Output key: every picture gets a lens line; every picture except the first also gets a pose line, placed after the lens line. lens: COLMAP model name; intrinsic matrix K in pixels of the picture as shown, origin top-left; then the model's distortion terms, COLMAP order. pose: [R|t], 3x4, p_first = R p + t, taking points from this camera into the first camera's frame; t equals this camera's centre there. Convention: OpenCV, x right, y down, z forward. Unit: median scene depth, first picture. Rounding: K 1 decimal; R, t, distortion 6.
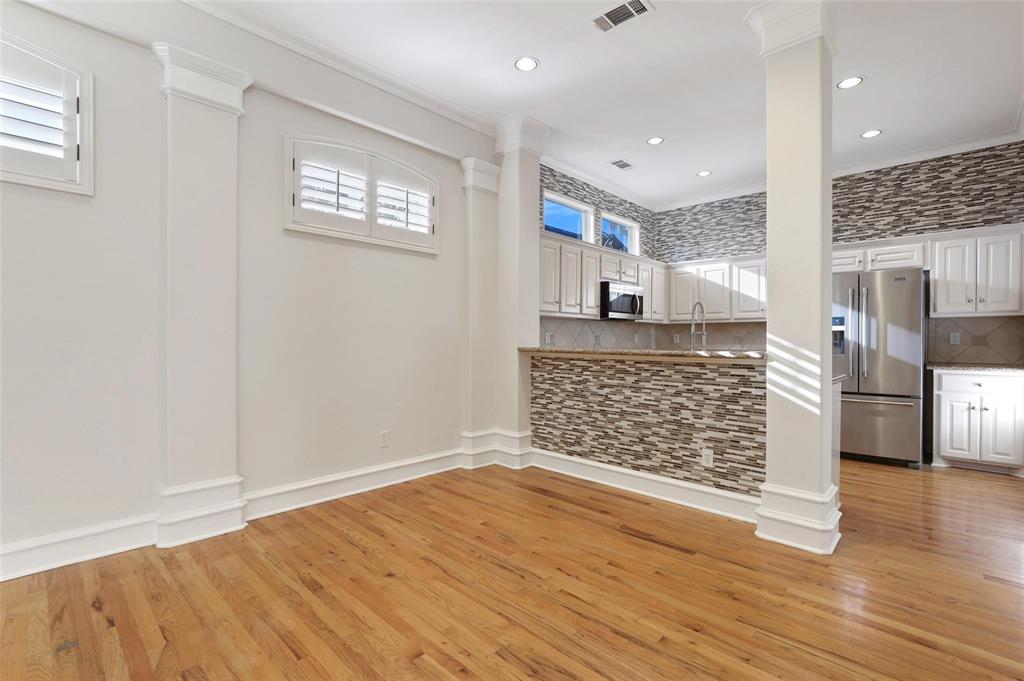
lens RADIAL K [[464.4, 0, 518.0], [0, 464.4, 342.2], [0, 0, 1]] dist [-0.019865, 0.007139]
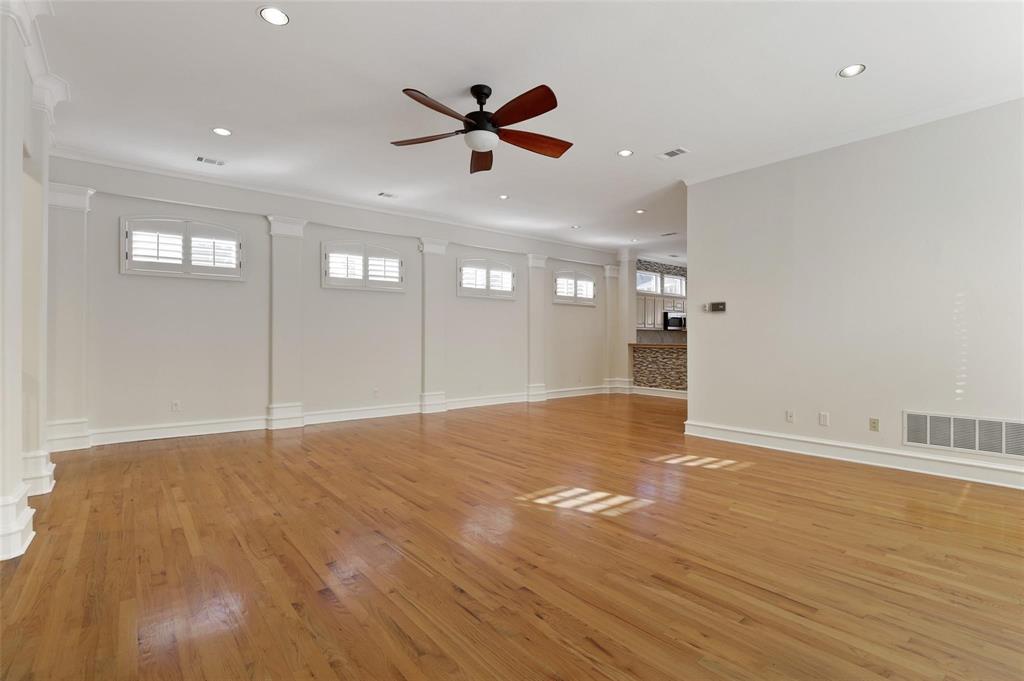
lens RADIAL K [[479.3, 0, 517.1], [0, 479.3, 338.8], [0, 0, 1]] dist [-0.013937, 0.008296]
pose [[0.991779, -0.002895, -0.127927, -0.247328], [0.001988, 0.999972, -0.007219, 0.004908], [0.127945, 0.006906, 0.991757, -1.502544]]
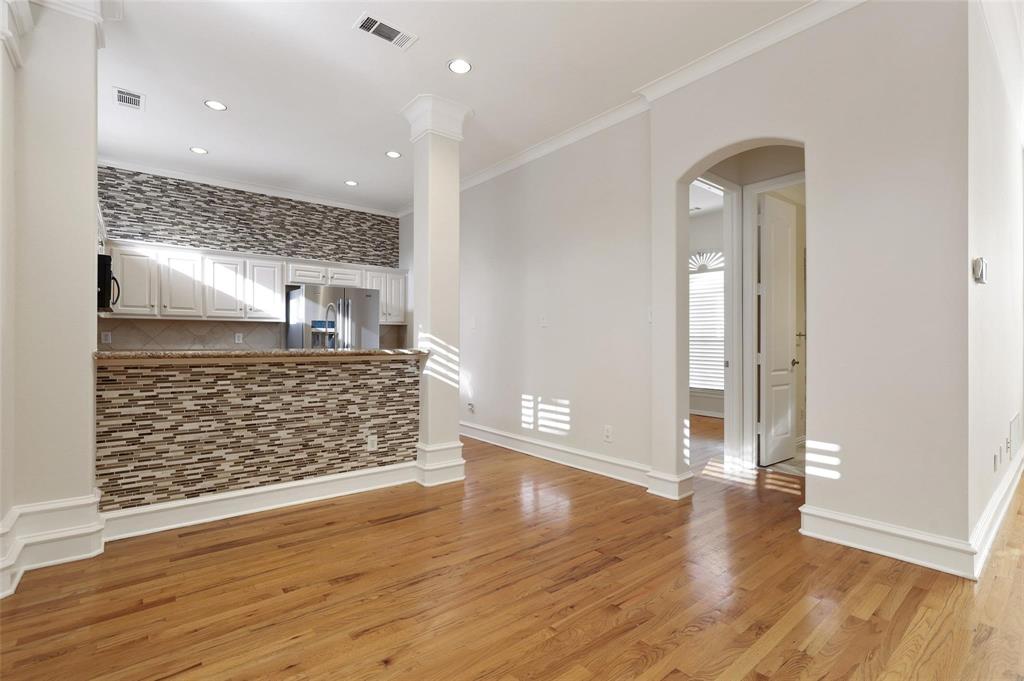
lens RADIAL K [[474.0, 0, 516.3], [0, 474.0, 337.3], [0, 0, 1]] dist [-0.006240, 0.000029]
pose [[0.122924, 0.004075, 0.992408, -0.534172], [0.003003, 0.999985, -0.004478, -0.004192], [-0.992412, 0.003531, 0.122910, 0.374841]]
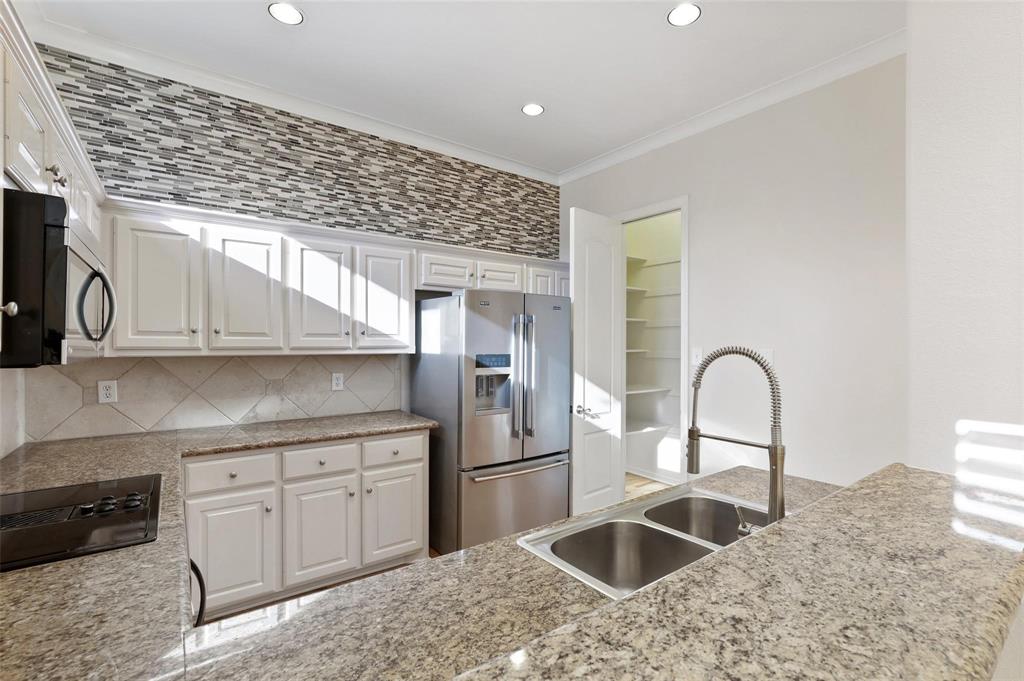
lens RADIAL K [[464.4, 0, 518.0], [0, 464.4, 342.2], [0, 0, 1]] dist [-0.019865, 0.007139]
pose [[0.163688, -0.000252, 0.986512, 0.022026], [0.001663, 0.999999, -0.000021, -0.077319], [-0.986511, 0.001644, 0.163688, 0.926171]]
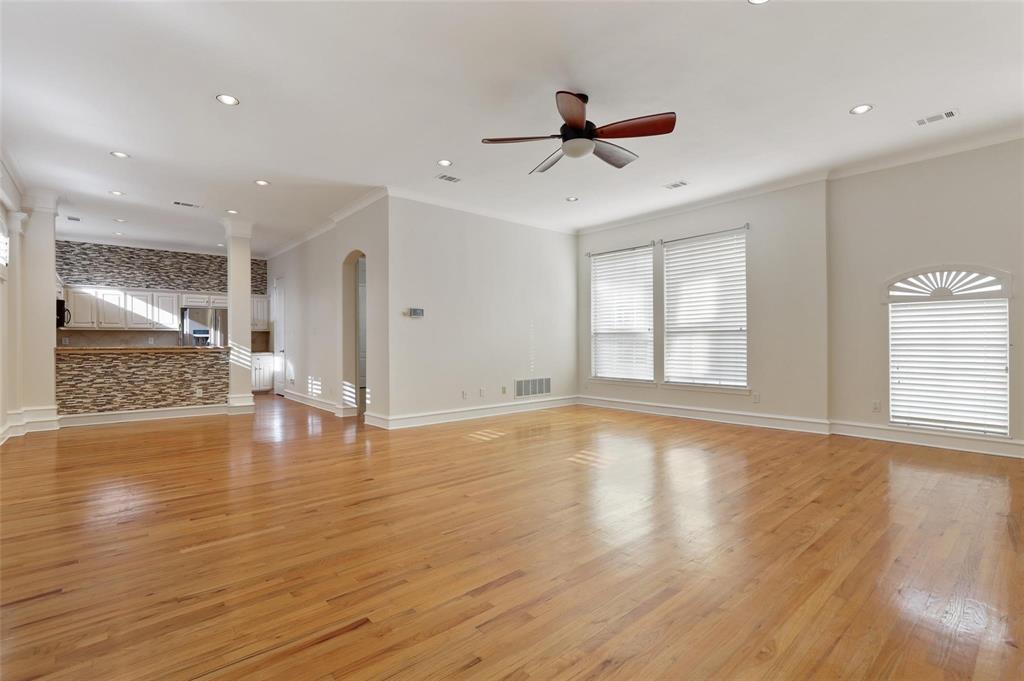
lens RADIAL K [[479.3, 0, 517.1], [0, 479.3, 338.8], [0, 0, 1]] dist [-0.013937, 0.008296]
pose [[0.096019, -0.000046, 0.995380, -1.349619], [0.009308, 0.999956, -0.000851, -0.001620], [-0.995336, 0.009346, 0.096015, -0.602438]]
